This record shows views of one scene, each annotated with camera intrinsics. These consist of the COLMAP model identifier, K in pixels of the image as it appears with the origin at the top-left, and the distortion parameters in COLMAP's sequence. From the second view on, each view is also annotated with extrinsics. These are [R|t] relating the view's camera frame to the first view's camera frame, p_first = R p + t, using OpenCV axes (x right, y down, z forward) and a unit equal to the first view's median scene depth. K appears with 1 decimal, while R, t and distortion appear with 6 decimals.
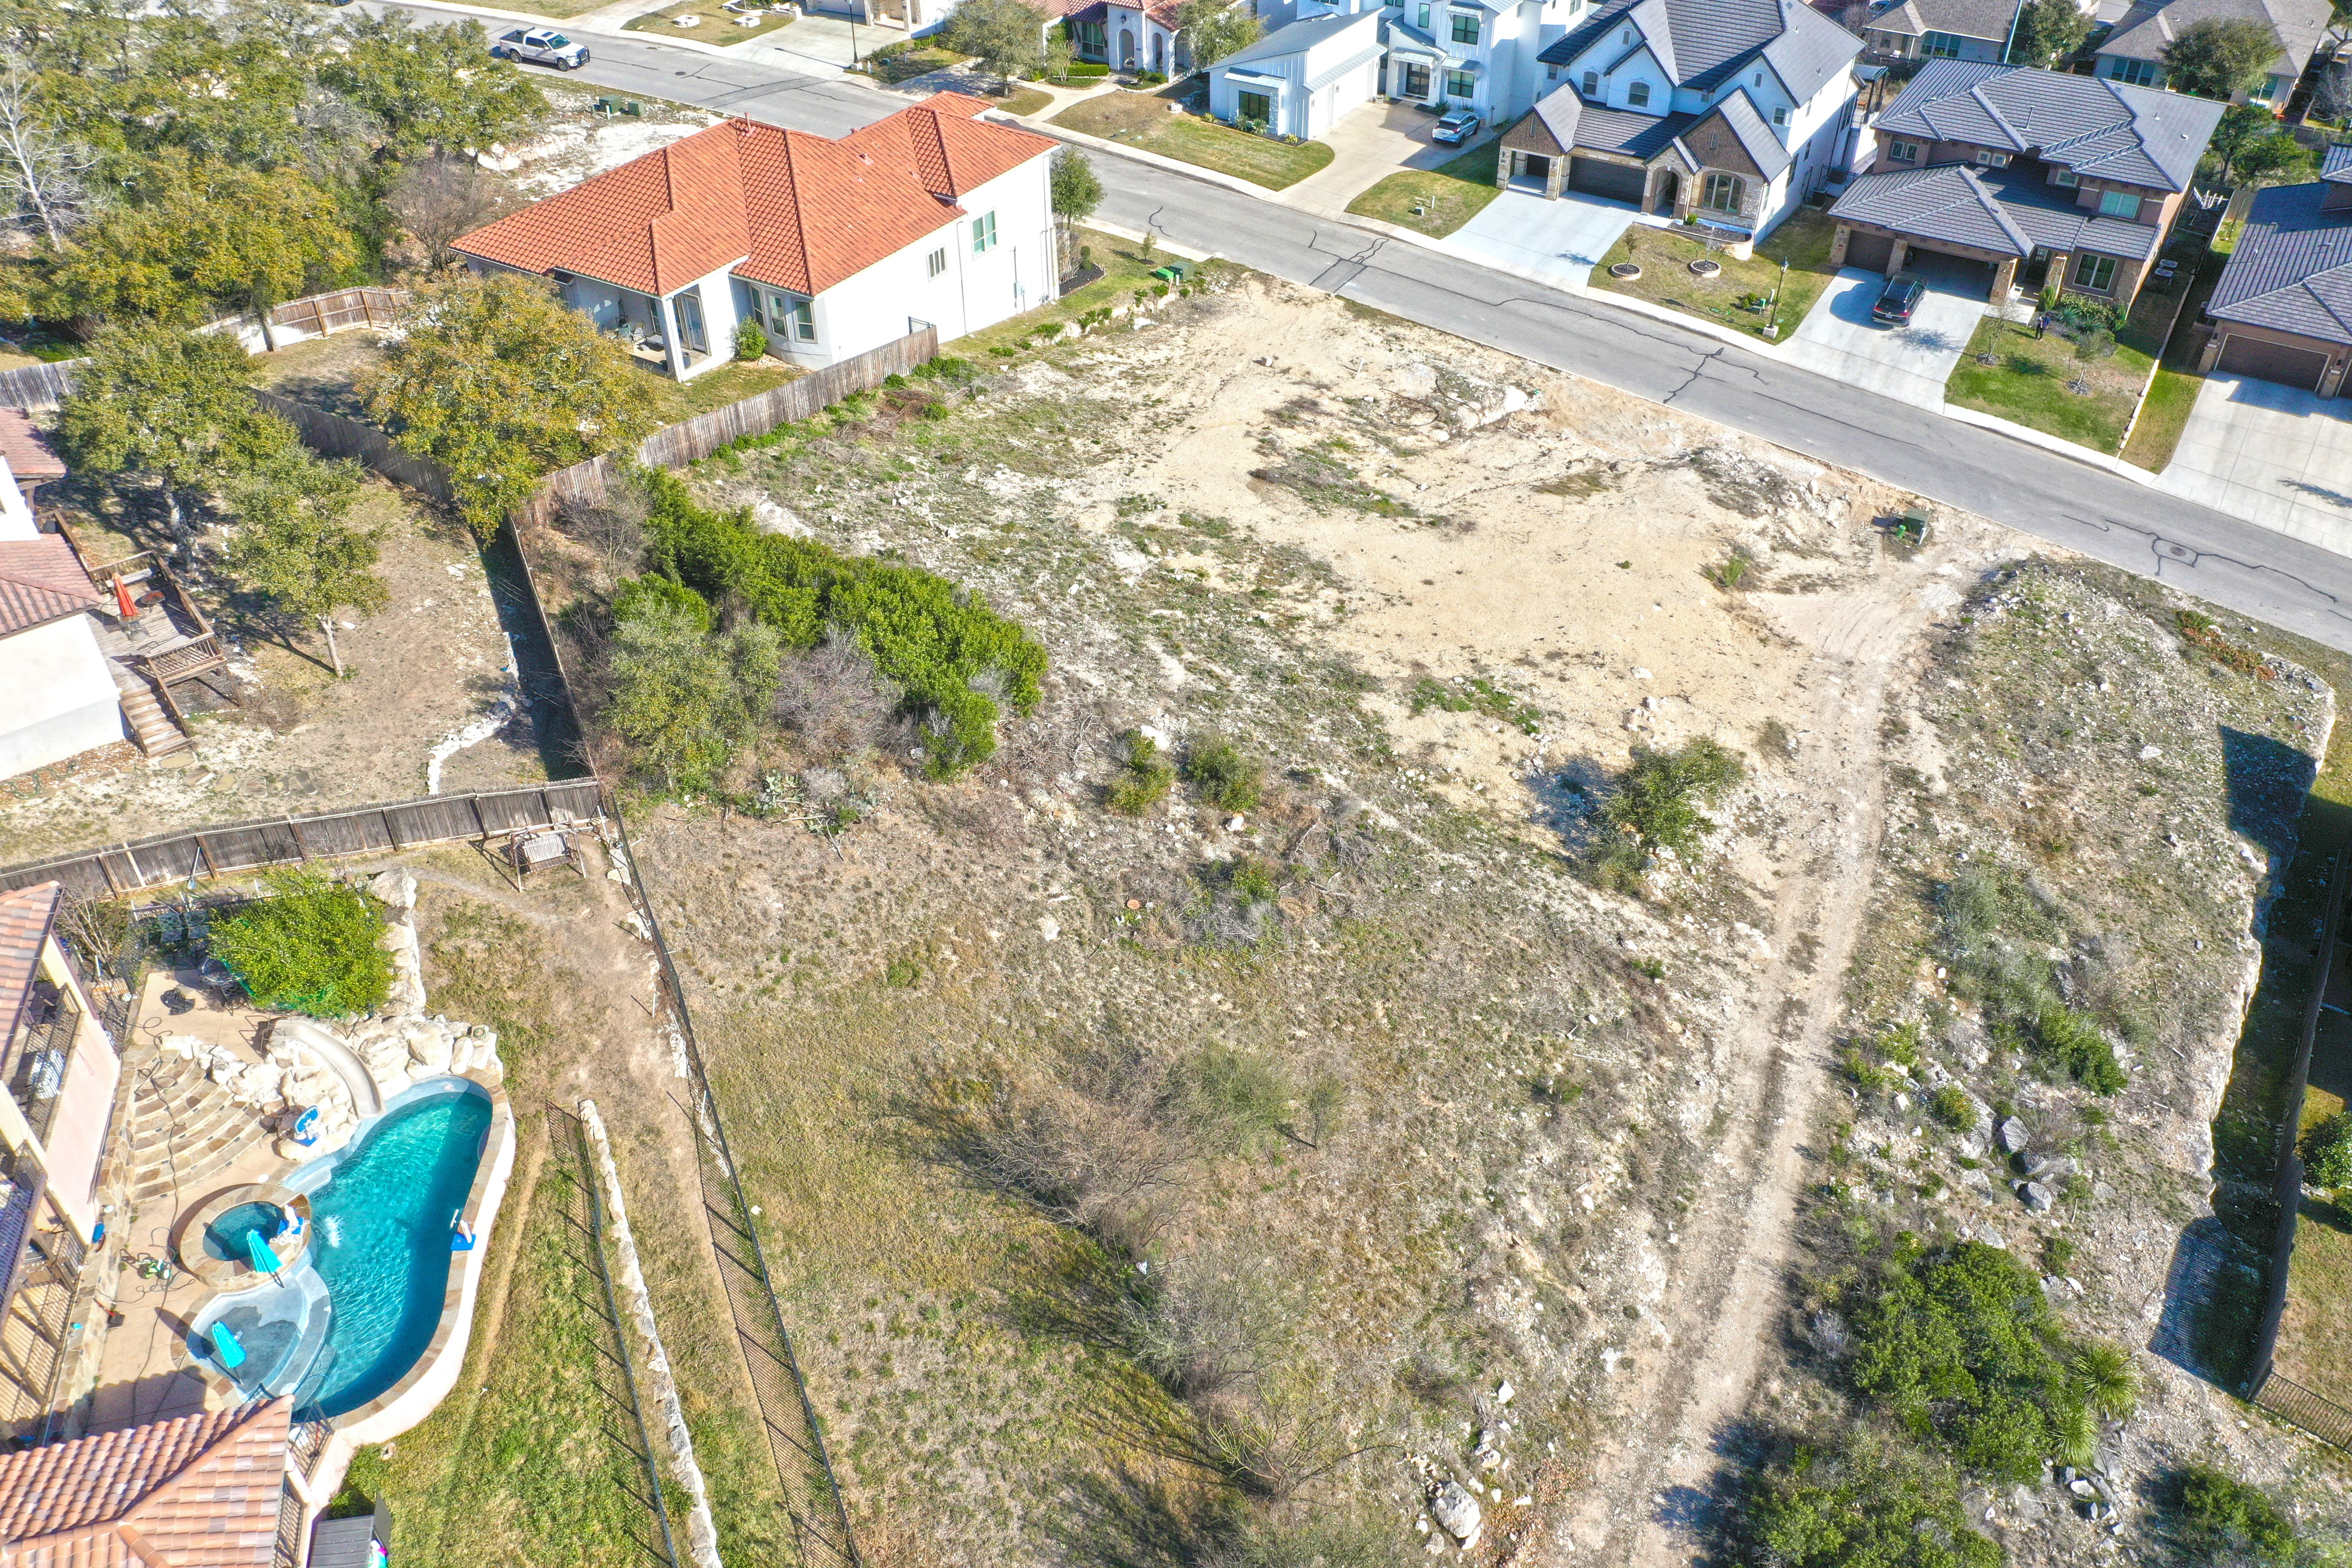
lens RADIAL K [[1839.9, 0, 1165.8], [0, 1839.9, 782.5], [0, 0, 1]] dist [-0.010195, 0.003126]
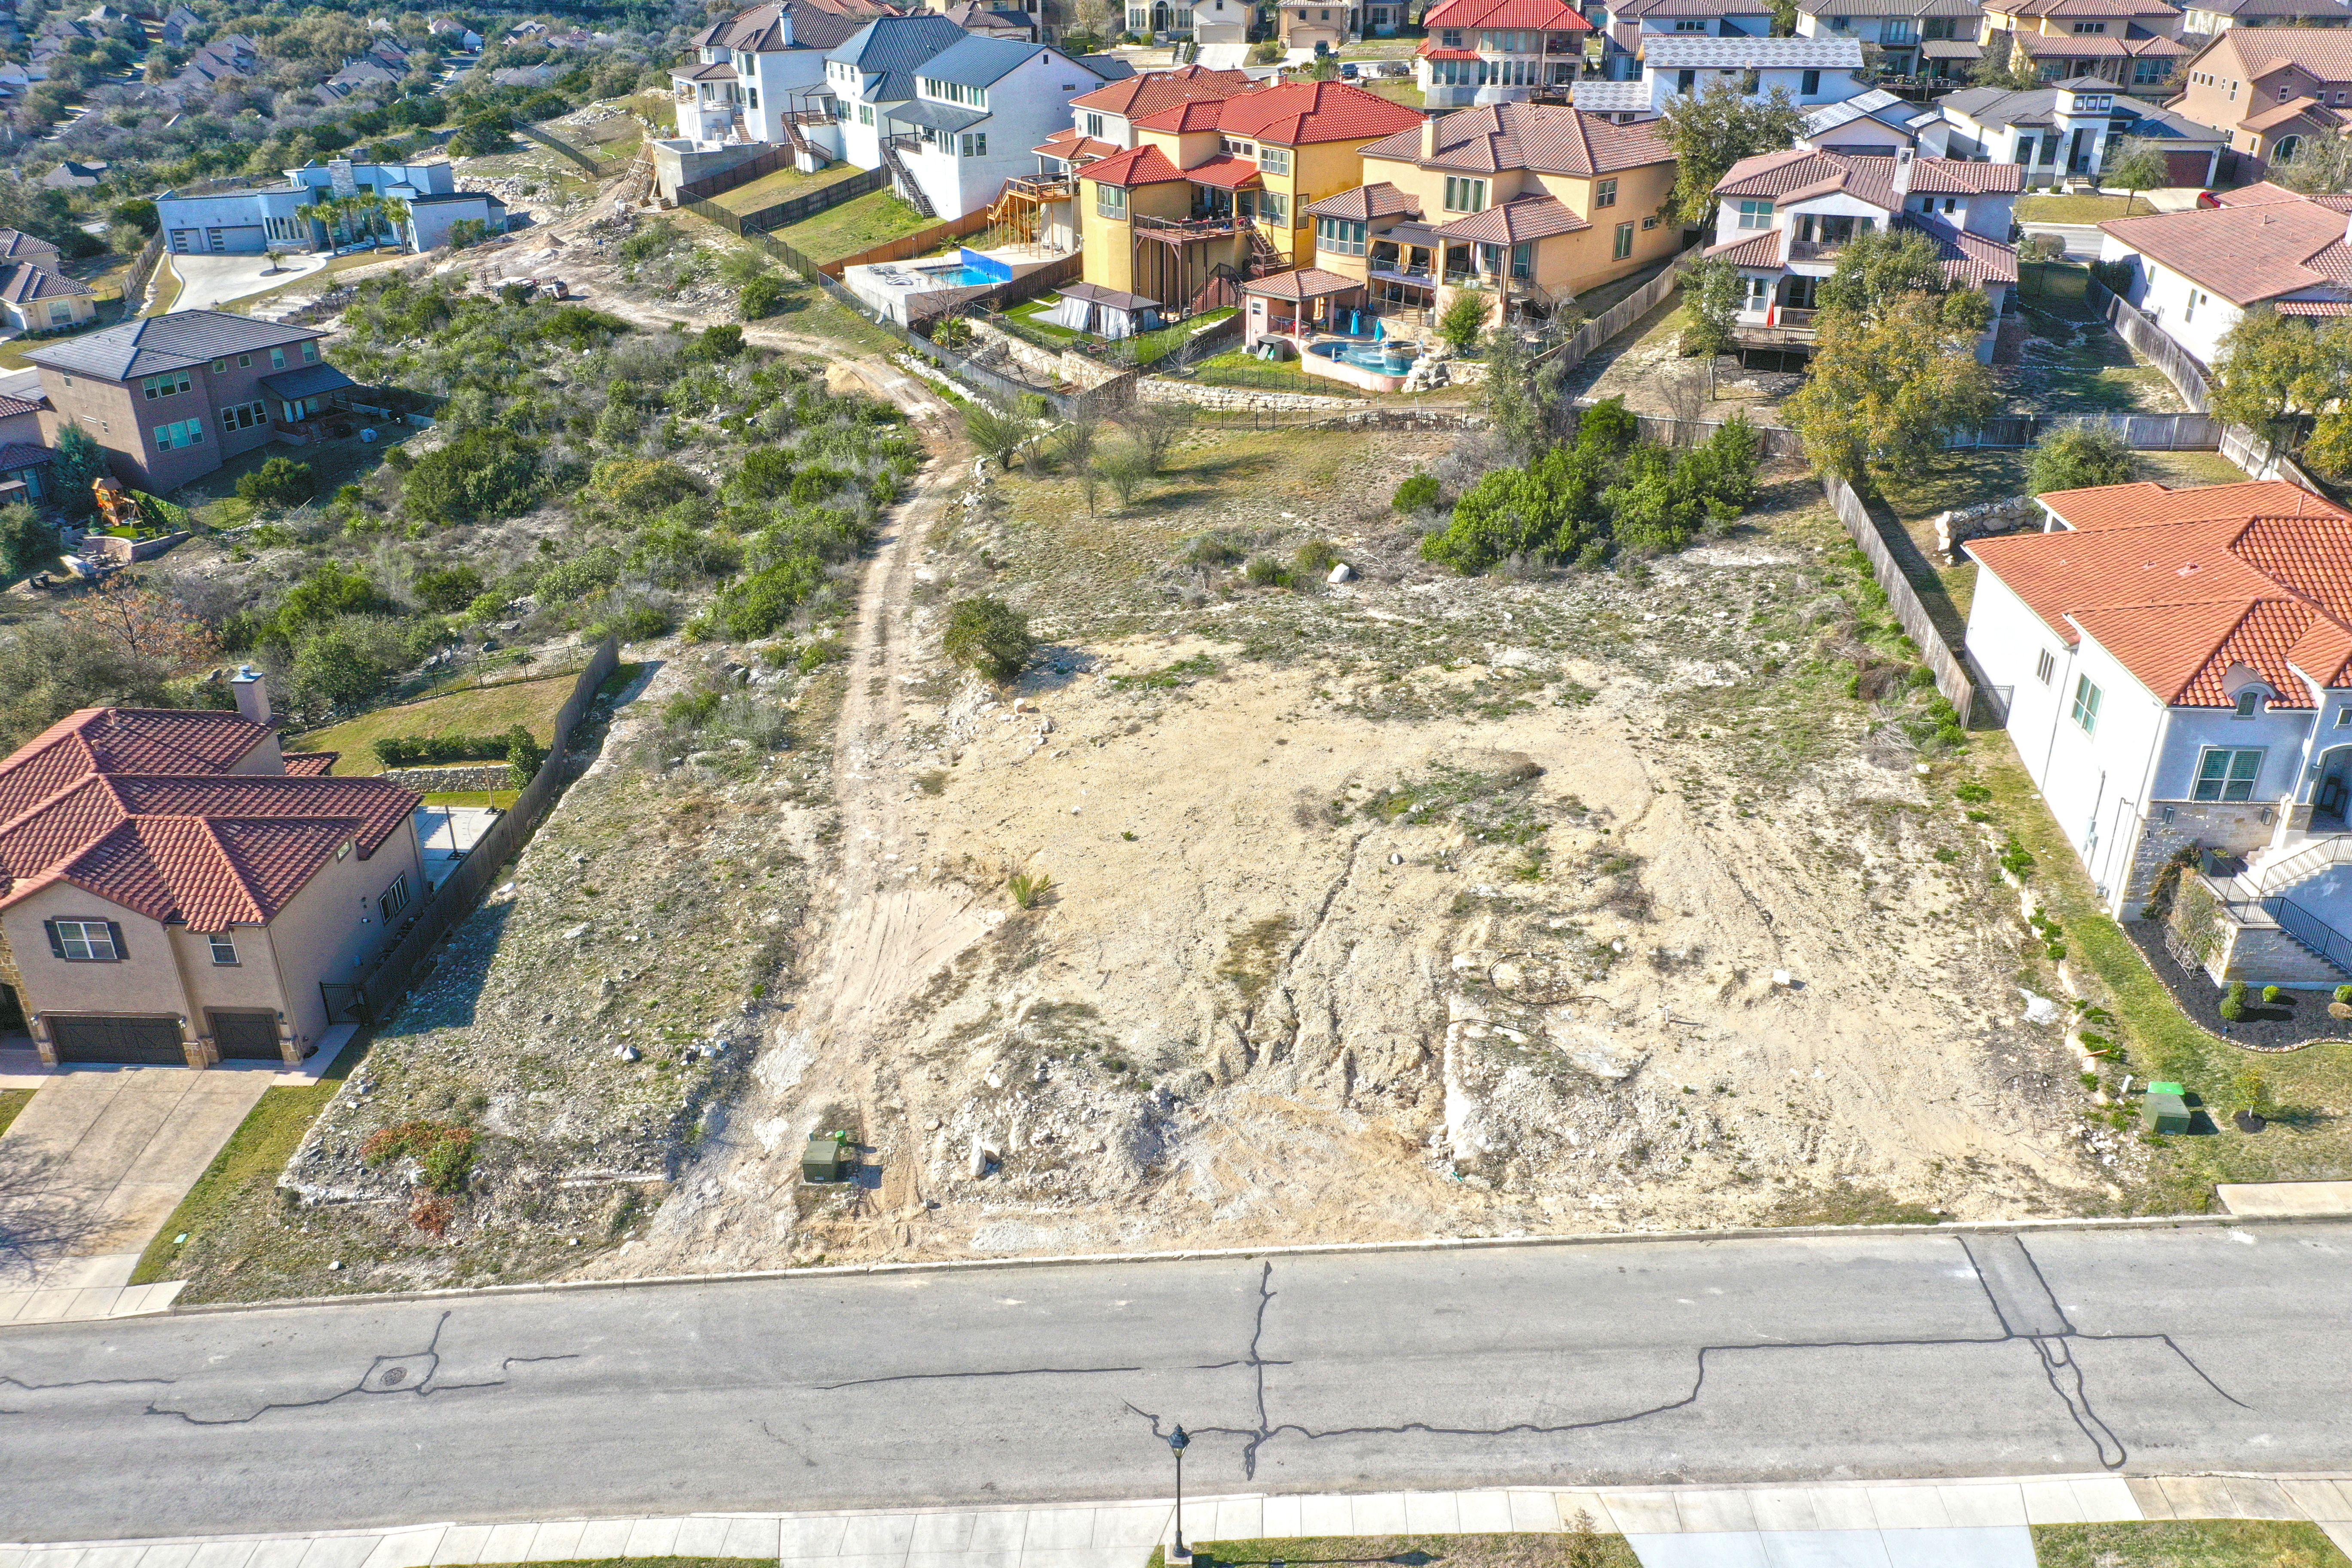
lens RADIAL K [[1839.9, 0, 1165.8], [0, 1839.9, 782.5], [0, 0, 1]] dist [-0.010195, 0.003126]
pose [[-0.872277, 0.226994, -0.433135, 0.619671], [-0.295691, 0.460636, 0.836888, -0.895436], [0.389486, 0.858072, -0.334682, 1.281596]]
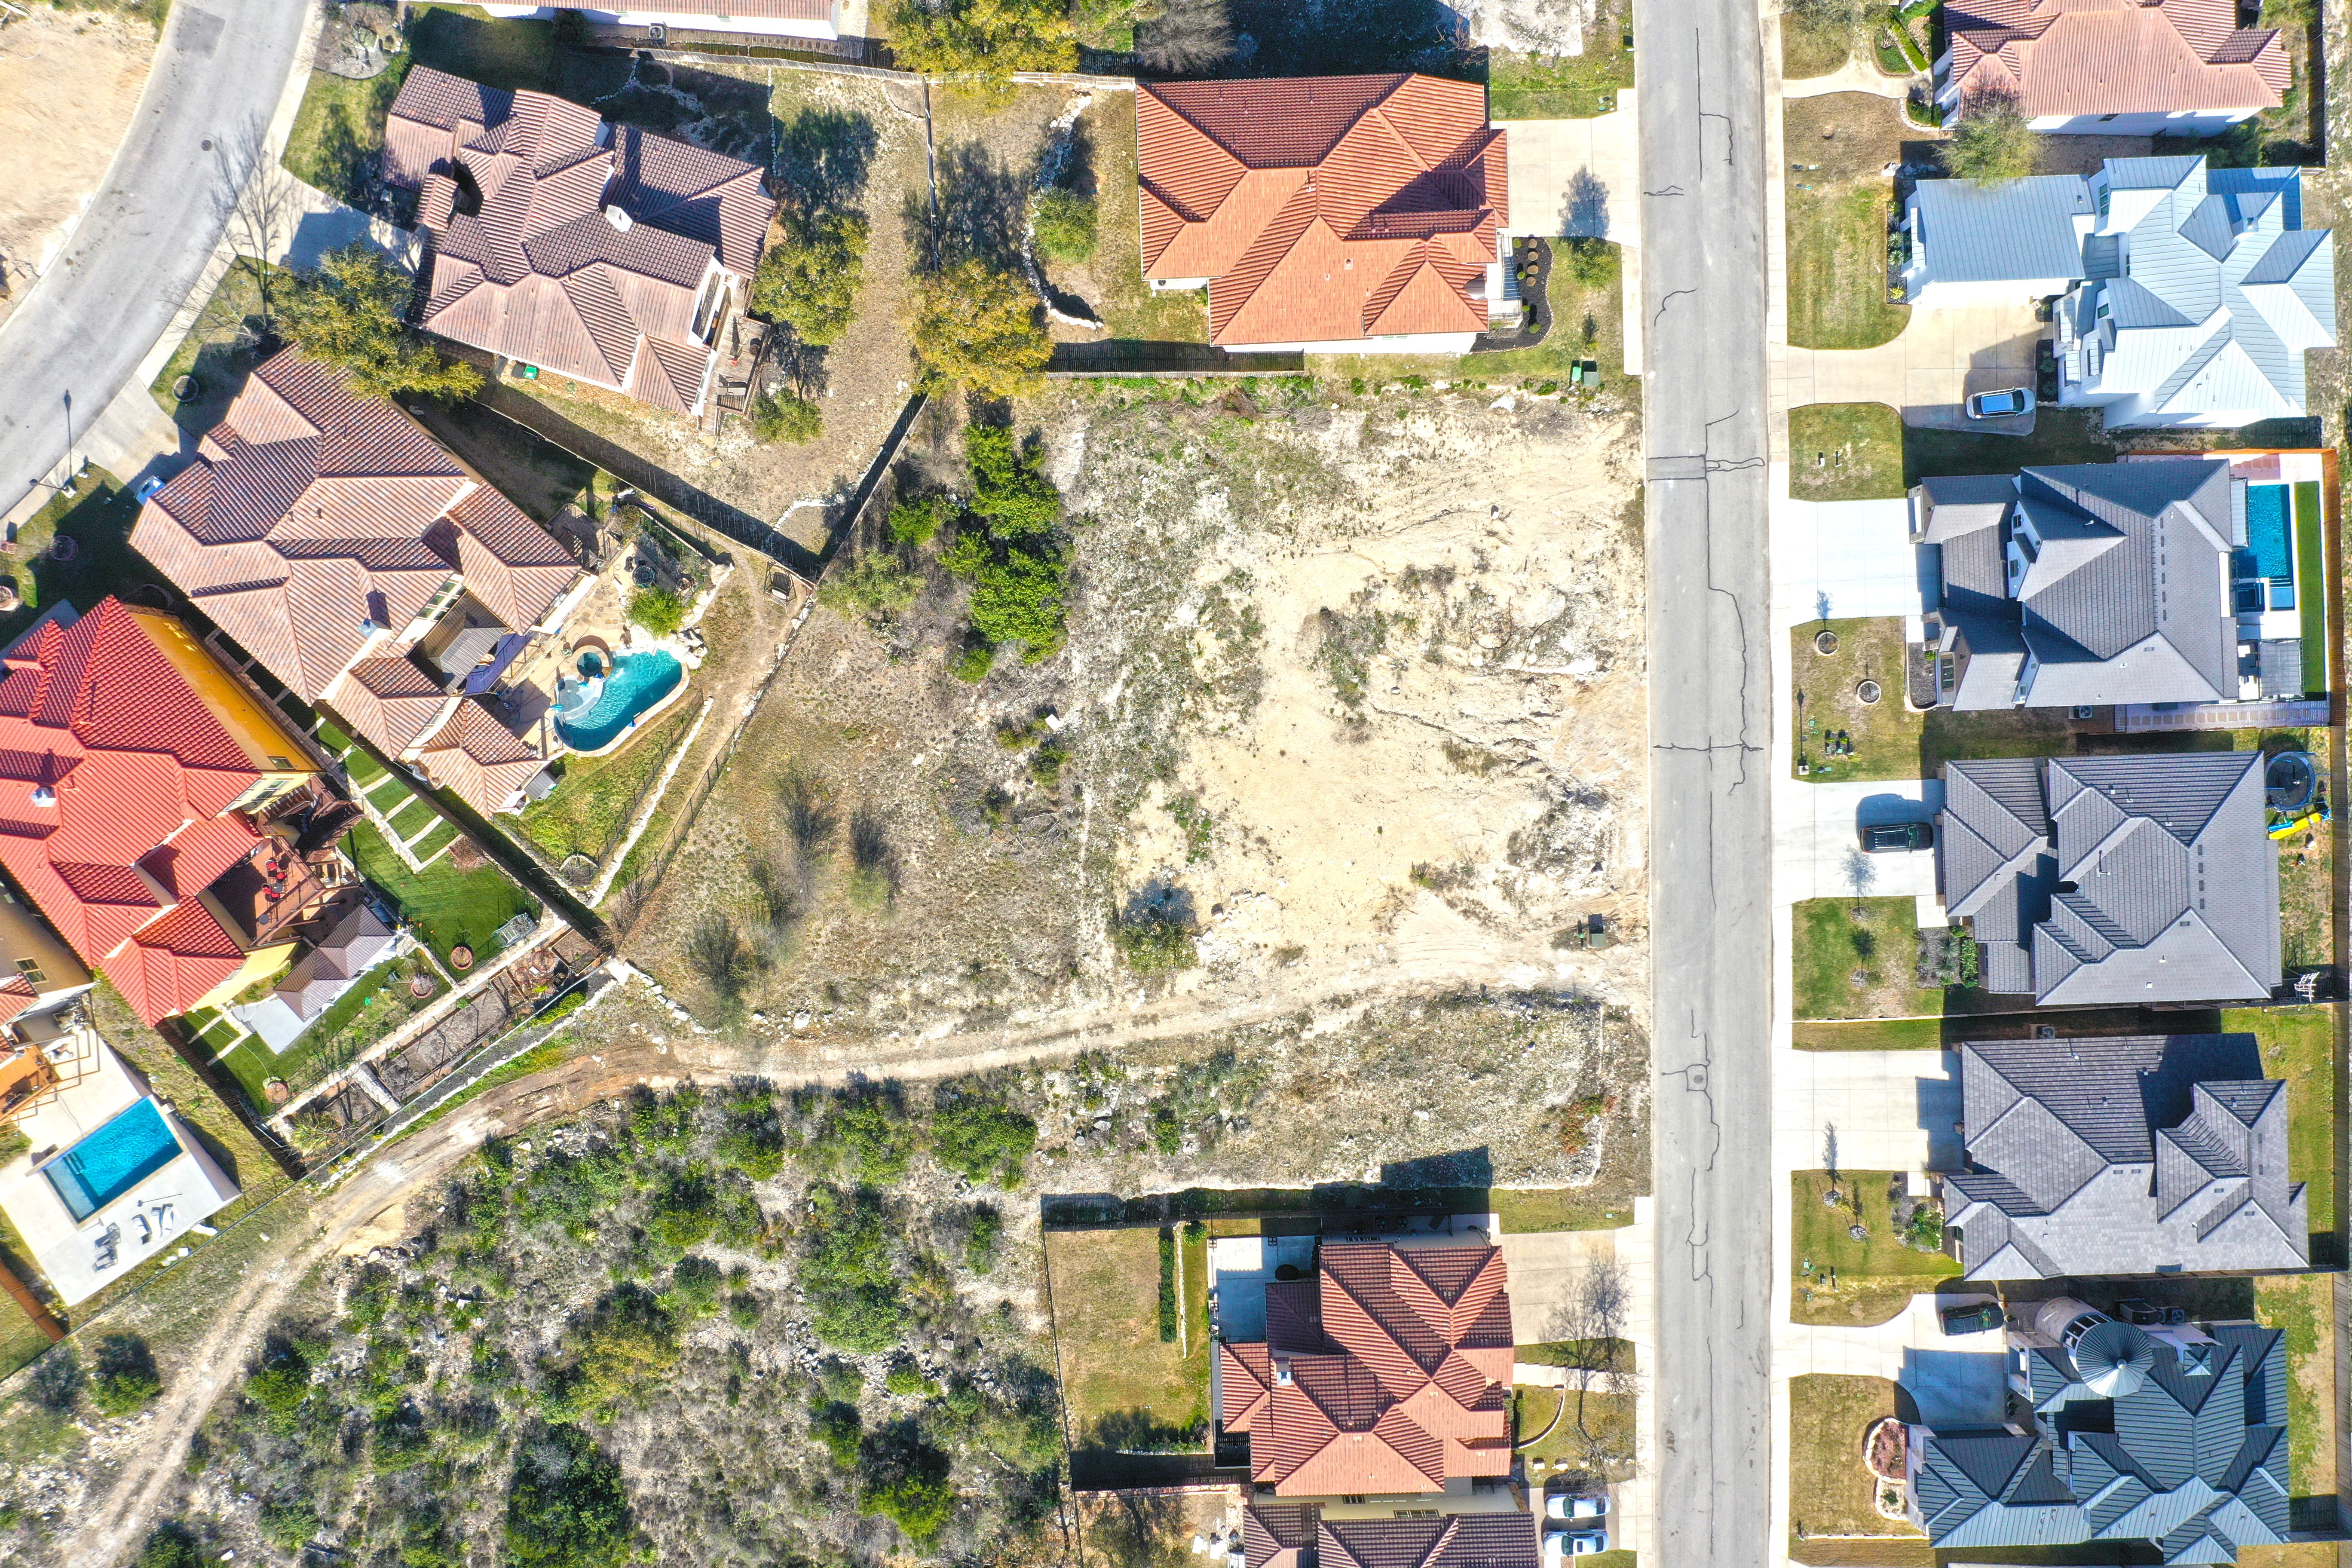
lens RADIAL K [[1839.9, 0, 1165.8], [0, 1839.9, 782.5], [0, 0, 1]] dist [-0.010195, 0.003126]
pose [[0.562315, 0.826923, 0.000579, 0.097669], [-0.505445, 0.343153, 0.791689, -1.385012], [0.654467, -0.445471, 0.610924, -0.160392]]
